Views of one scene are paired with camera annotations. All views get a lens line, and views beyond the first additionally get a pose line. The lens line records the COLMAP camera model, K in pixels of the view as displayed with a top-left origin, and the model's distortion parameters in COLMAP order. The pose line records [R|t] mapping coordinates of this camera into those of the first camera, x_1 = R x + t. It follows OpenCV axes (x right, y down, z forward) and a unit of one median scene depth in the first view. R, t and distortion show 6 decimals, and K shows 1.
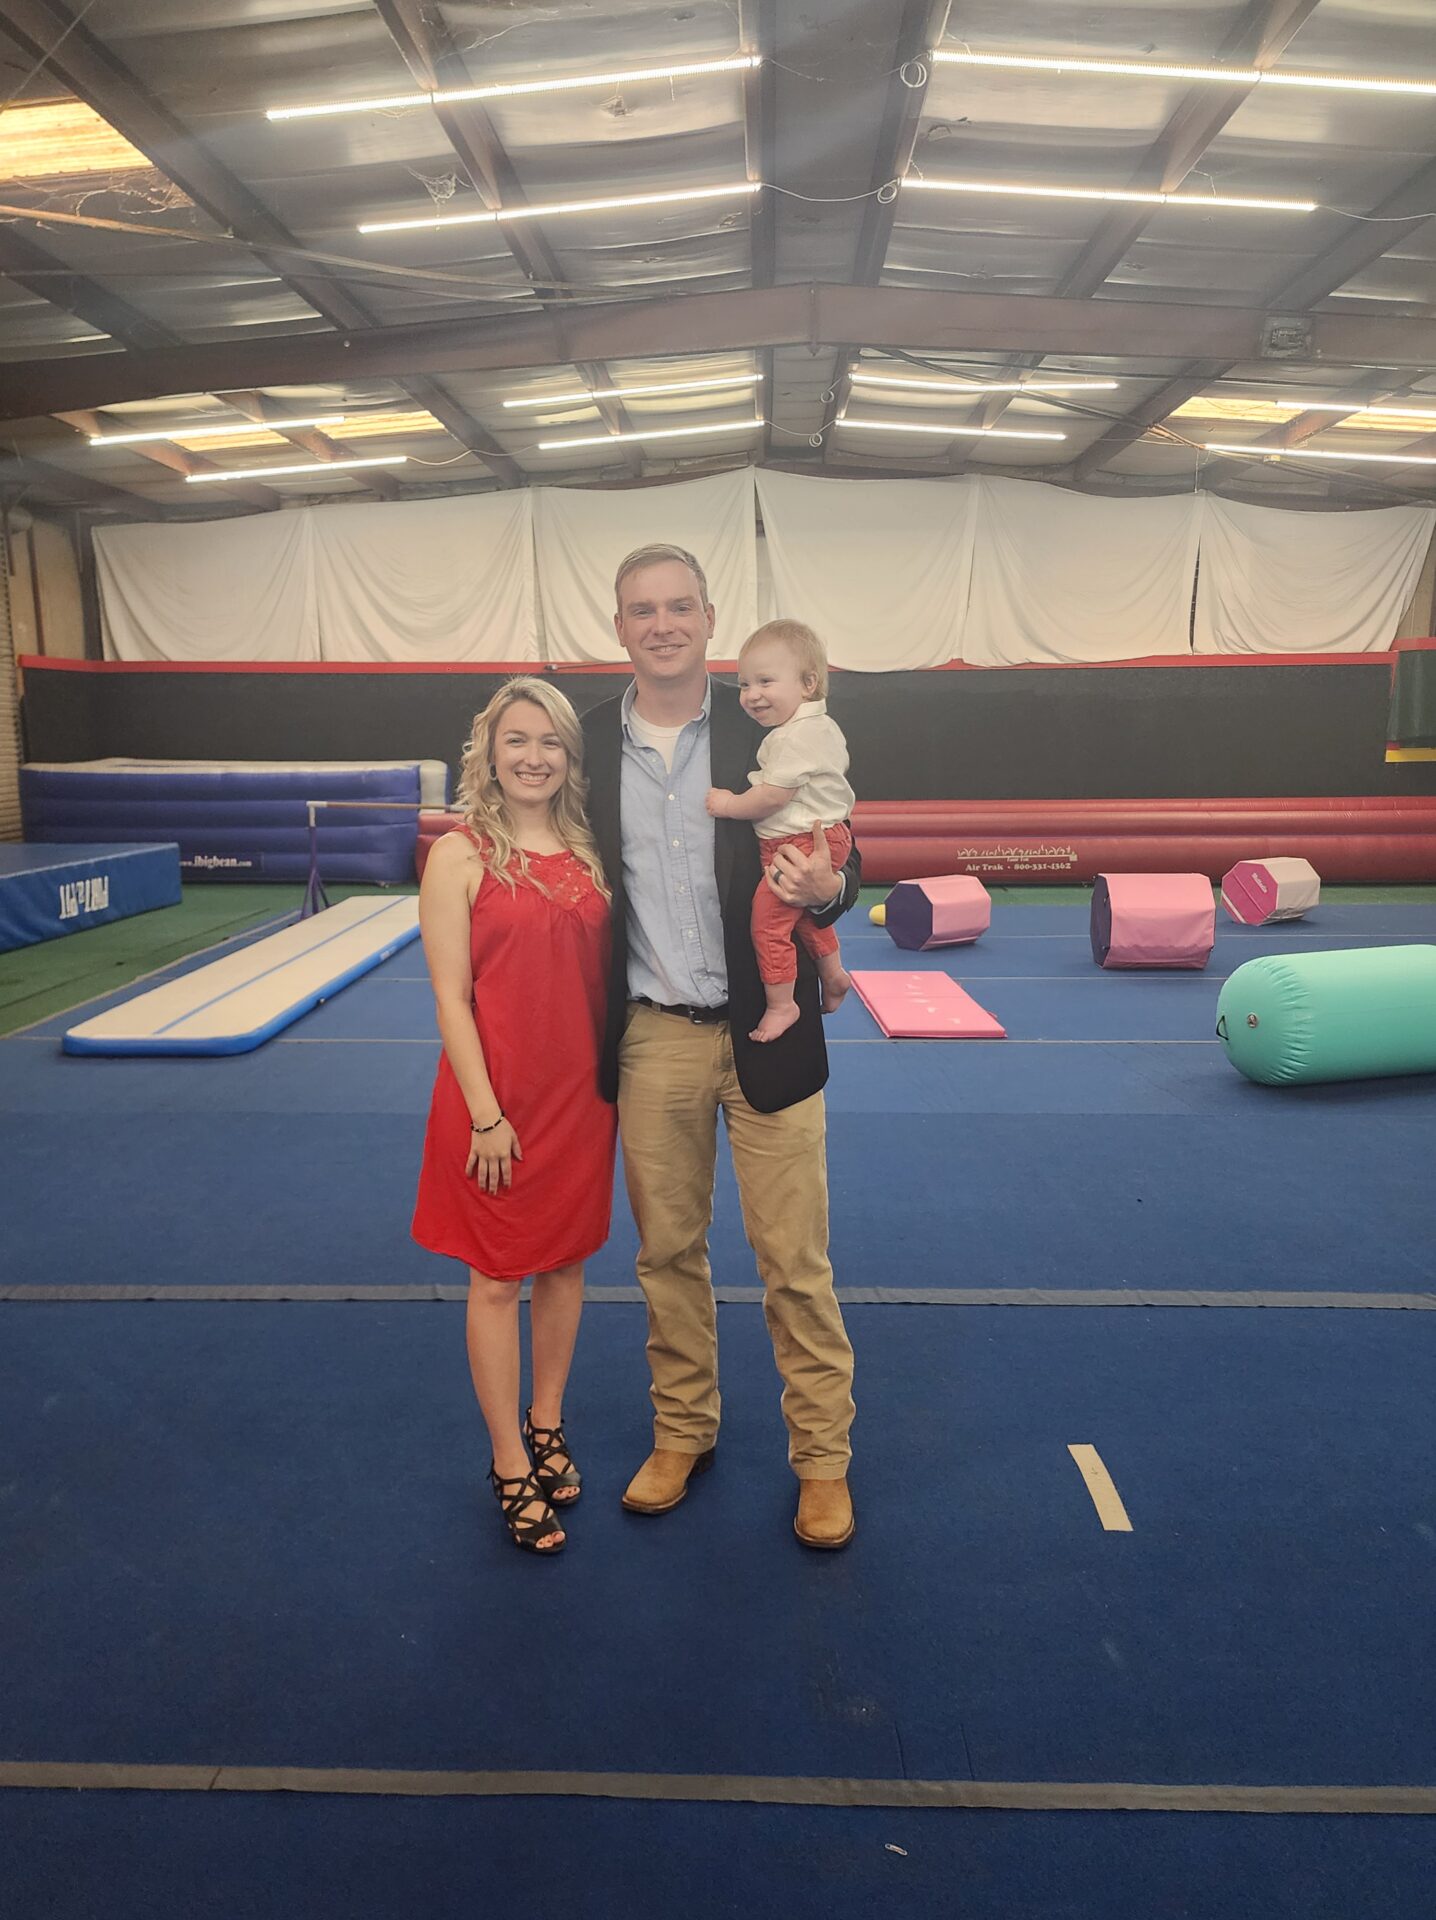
lens RADIAL K [[1435.2, 0, 697.4], [0, 1435.2, 981.5], [0, 0, 1]] dist [0.057684, -0.060360]
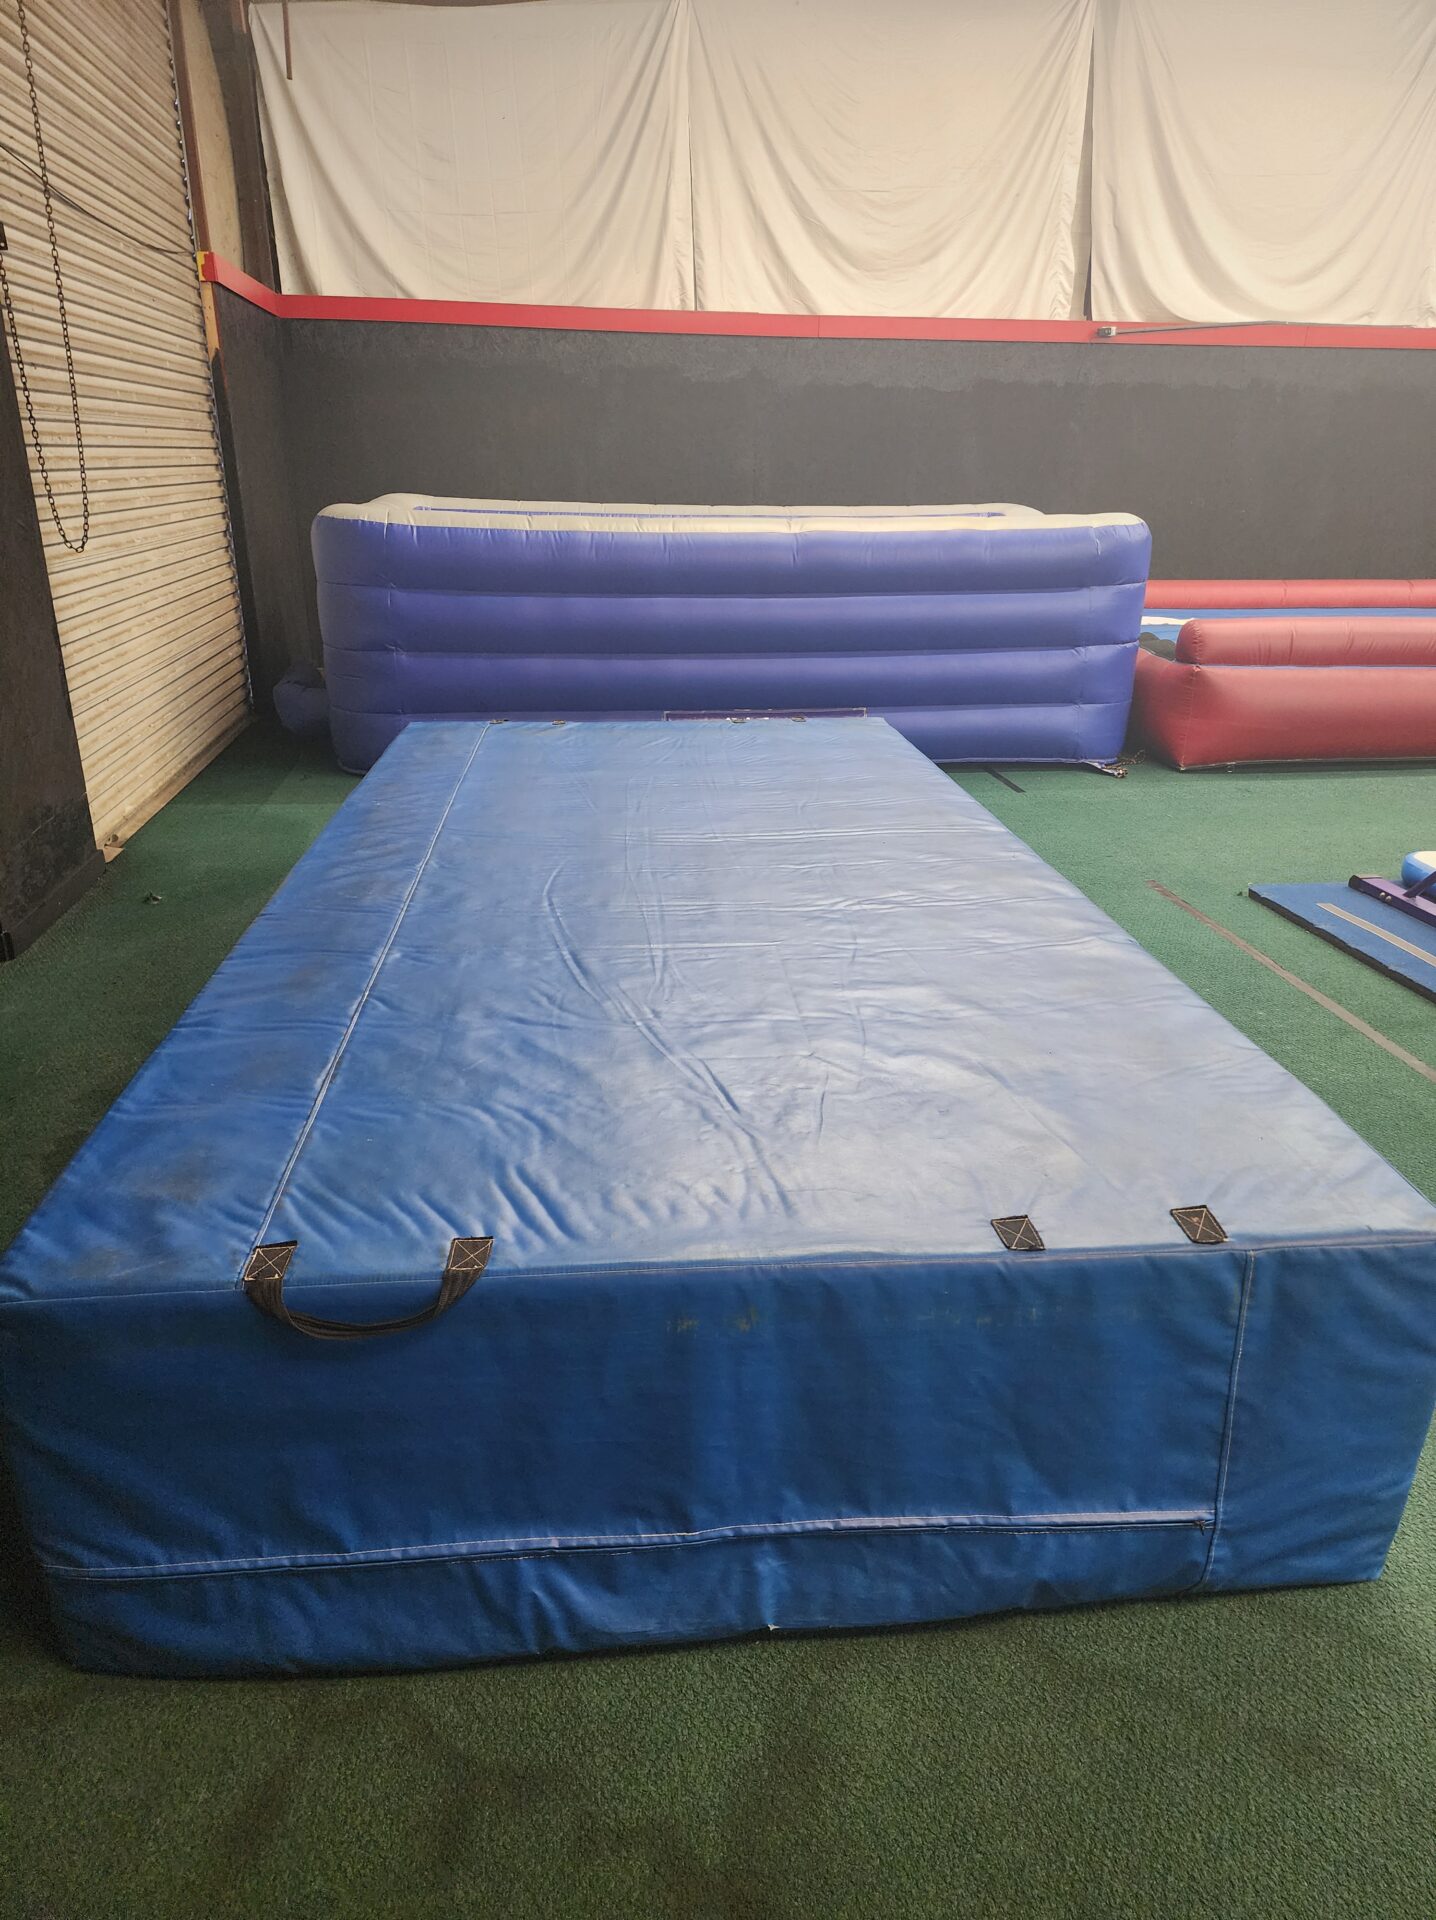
lens RADIAL K [[1318.5, 0, 718.0], [0, 1318.5, 960.0], [0, 0, 1]] dist [0.085952, -0.077319]
pose [[0.985924, -0.039928, 0.162356, -0.463219], [0.009636, 0.983022, 0.183236, -0.097177], [-0.166915, -0.179093, 0.969570, 0.618808]]
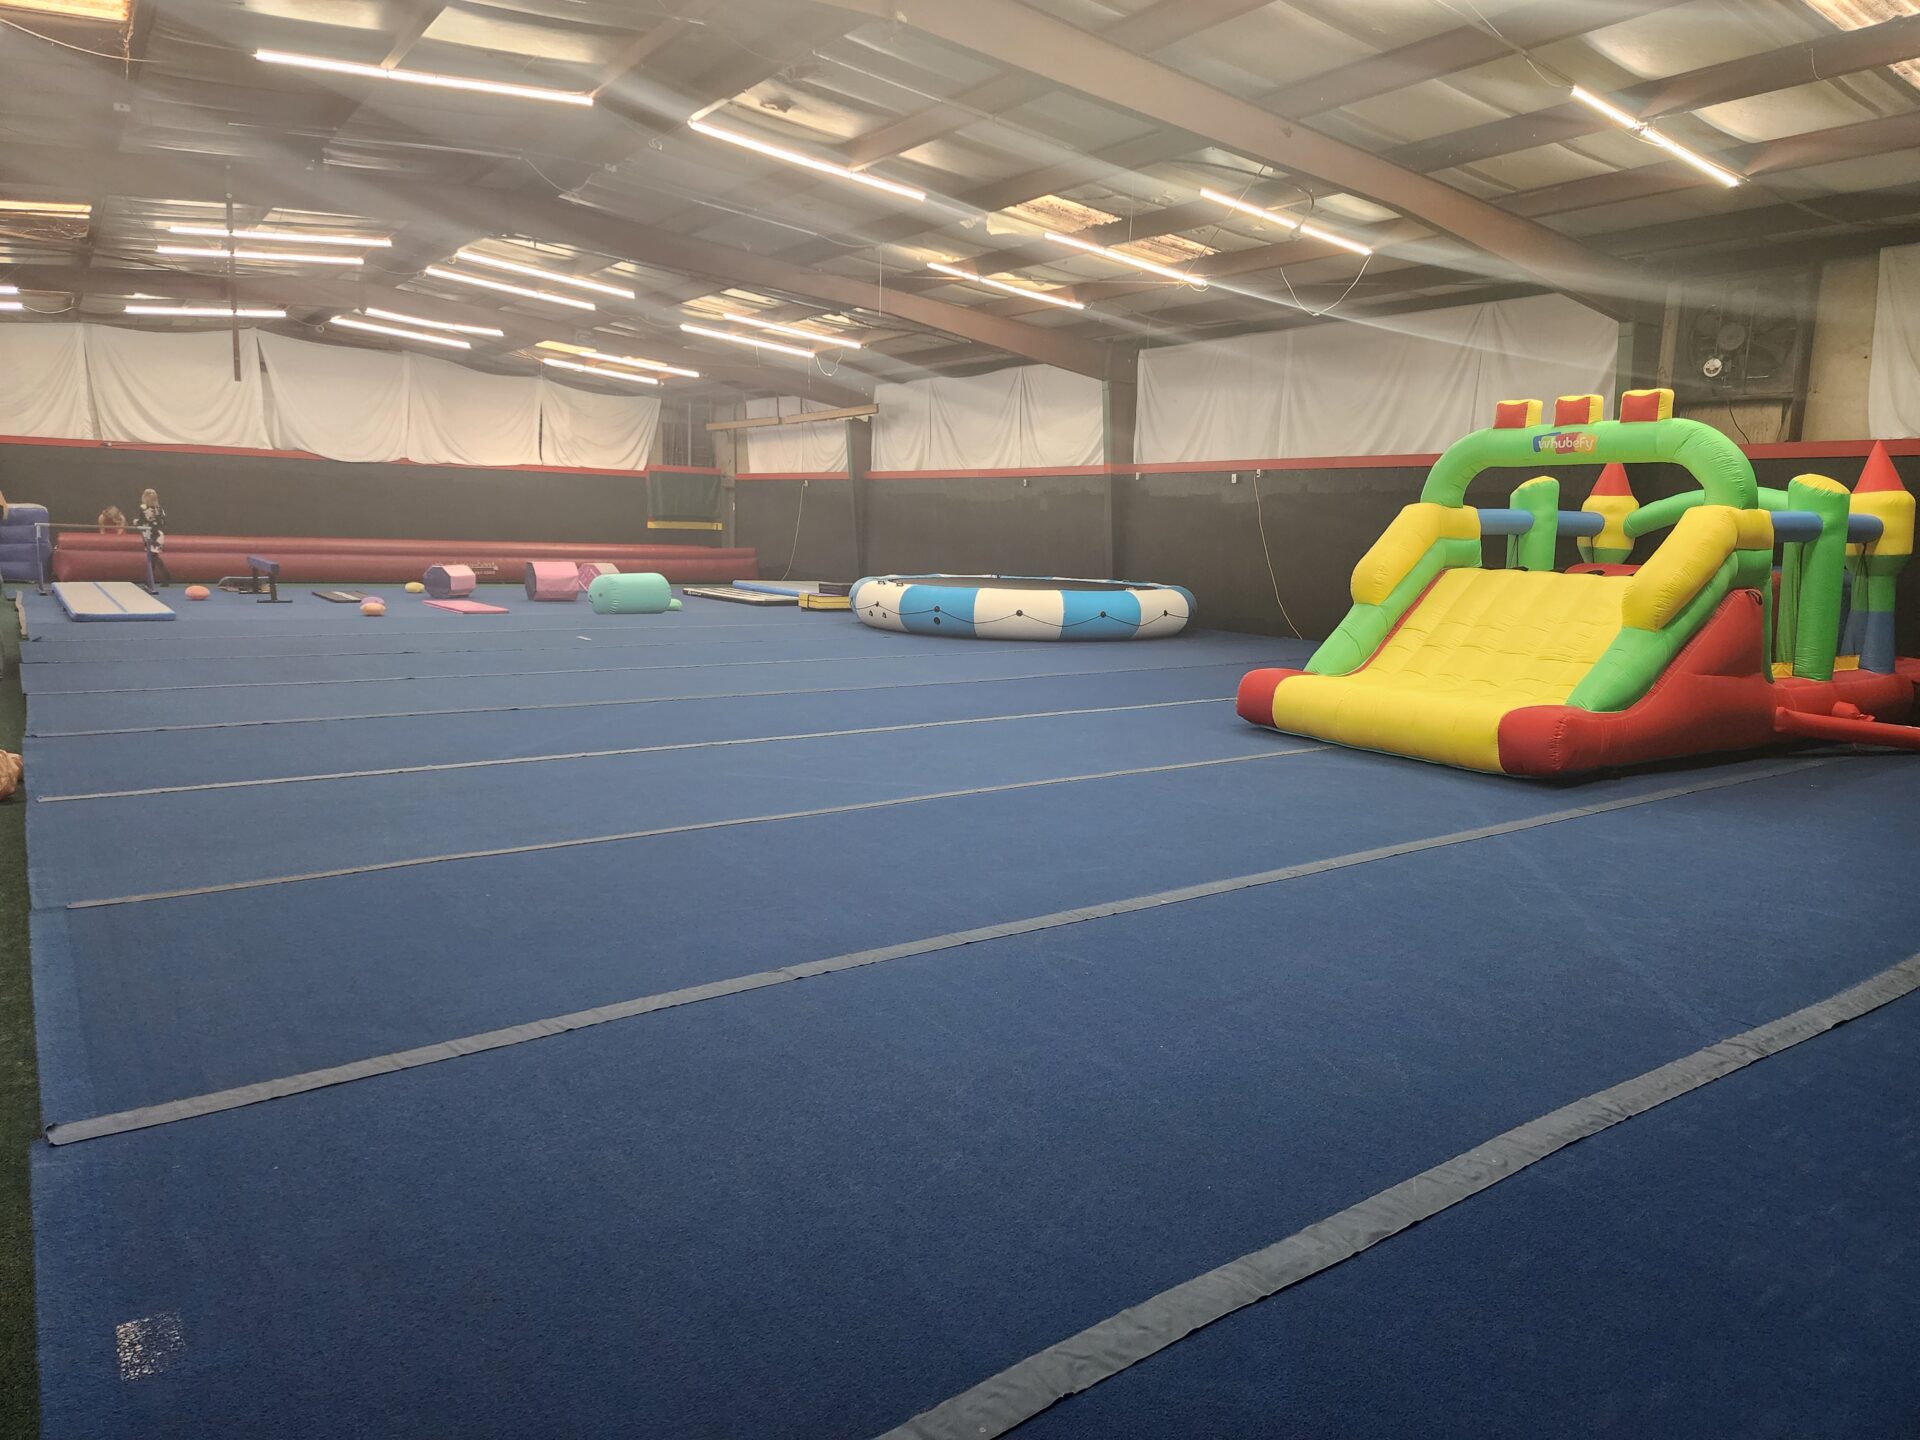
lens RADIAL K [[1253.8, 0, 966.3], [0, 1253.8, 715.5], [0, 0, 1]] dist [0.081356, -0.067732]
pose [[0.783314, -0.064843, 0.618235, -0.321456], [0.076062, 0.997069, 0.008205, 0.150922], [-0.616955, 0.040597, 0.785951, -0.741462]]
